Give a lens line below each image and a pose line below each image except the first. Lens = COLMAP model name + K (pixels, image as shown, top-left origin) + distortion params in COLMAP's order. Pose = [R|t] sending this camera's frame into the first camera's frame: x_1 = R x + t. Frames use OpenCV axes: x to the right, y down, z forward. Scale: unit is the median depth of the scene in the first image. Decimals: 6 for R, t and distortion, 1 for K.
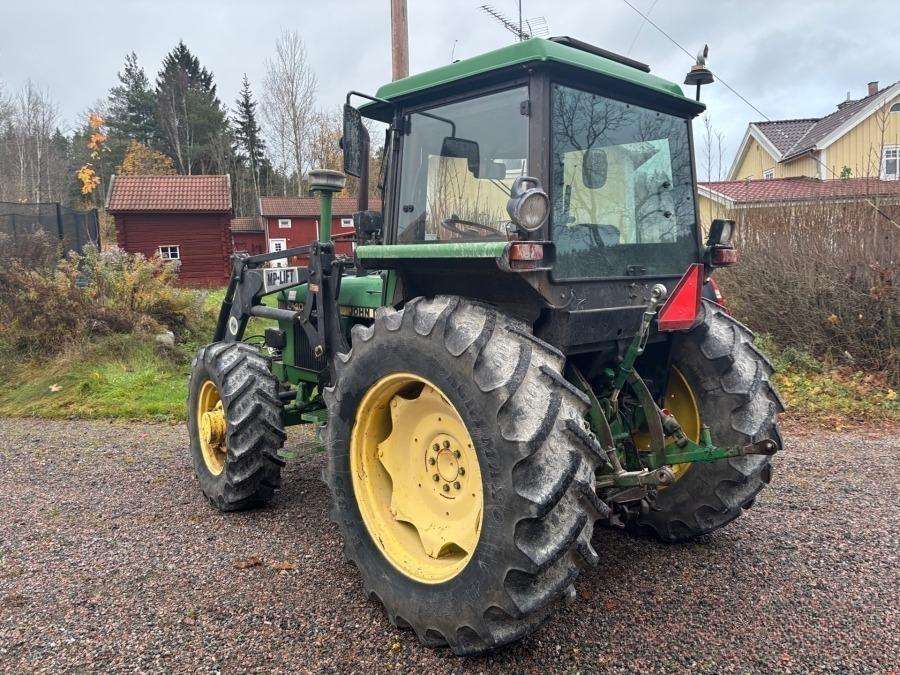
lens RADIAL K [[670.6, 0, 455.1], [0, 670.6, 333.8], [0, 0, 1]] dist [0.090626, -0.112114]
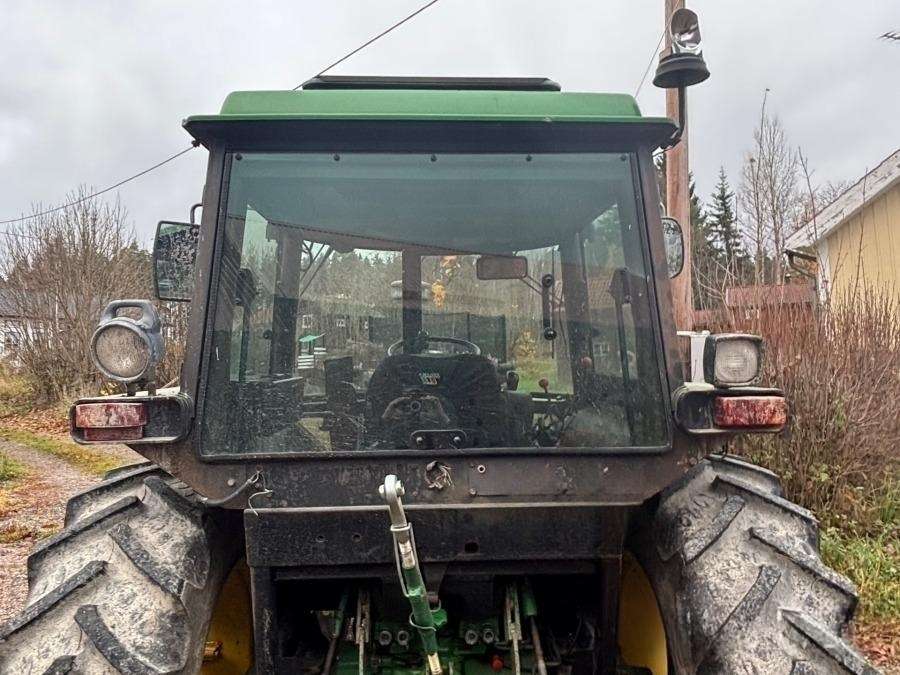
lens RADIAL K [[683.6, 0, 435.9], [0, 683.6, 325.7], [0, 0, 1]] dist [-0.002843, -0.000388]
pose [[0.751104, -0.030931, -0.659458, 0.647464], [-0.066933, 0.990187, -0.122679, -0.120872], [0.656782, 0.136284, 0.741663, 0.589625]]
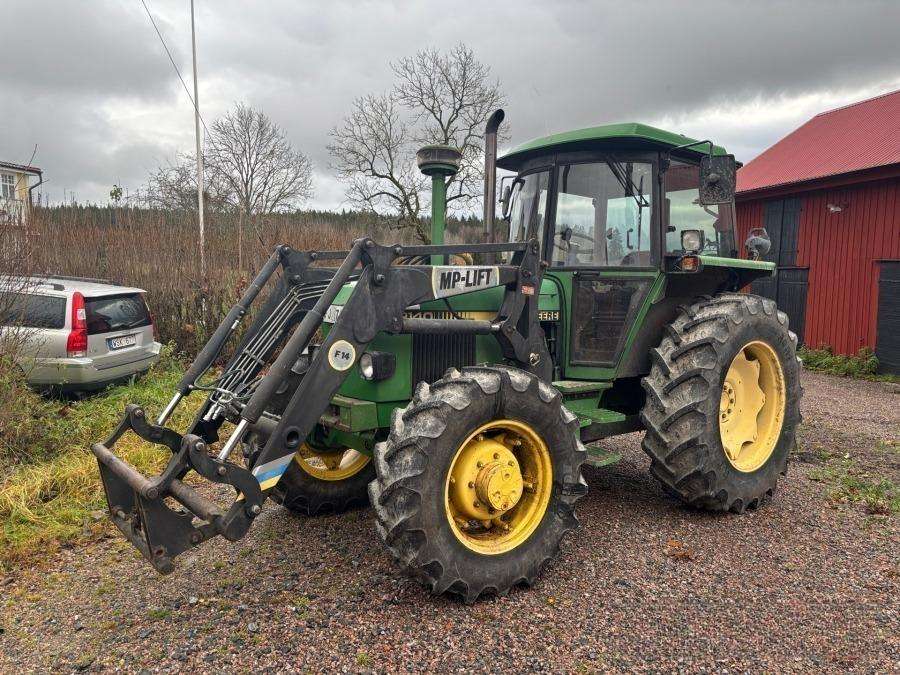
lens RADIAL K [[675.7, 0, 449.3], [0, 675.7, 335.5], [0, 0, 1]] dist [0.085770, -0.121746]
pose [[0.067511, -0.058700, 0.995990, -1.516989], [0.085994, 0.994895, 0.052806, -0.088468], [-0.994006, 0.082084, 0.072214, 1.411512]]
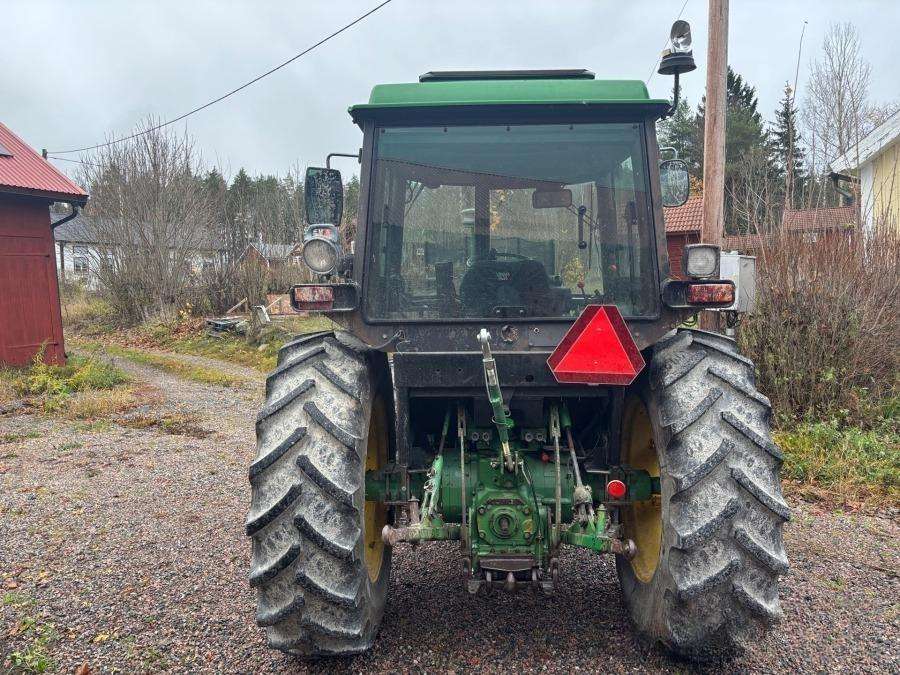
lens RADIAL K [[675.7, 0, 449.3], [0, 675.7, 335.5], [0, 0, 1]] dist [0.085770, -0.121746]
pose [[0.716136, 0.052422, -0.695989, 0.849494], [-0.069963, 0.997545, 0.003147, -0.060952], [0.694445, 0.046440, 0.718046, 0.314014]]
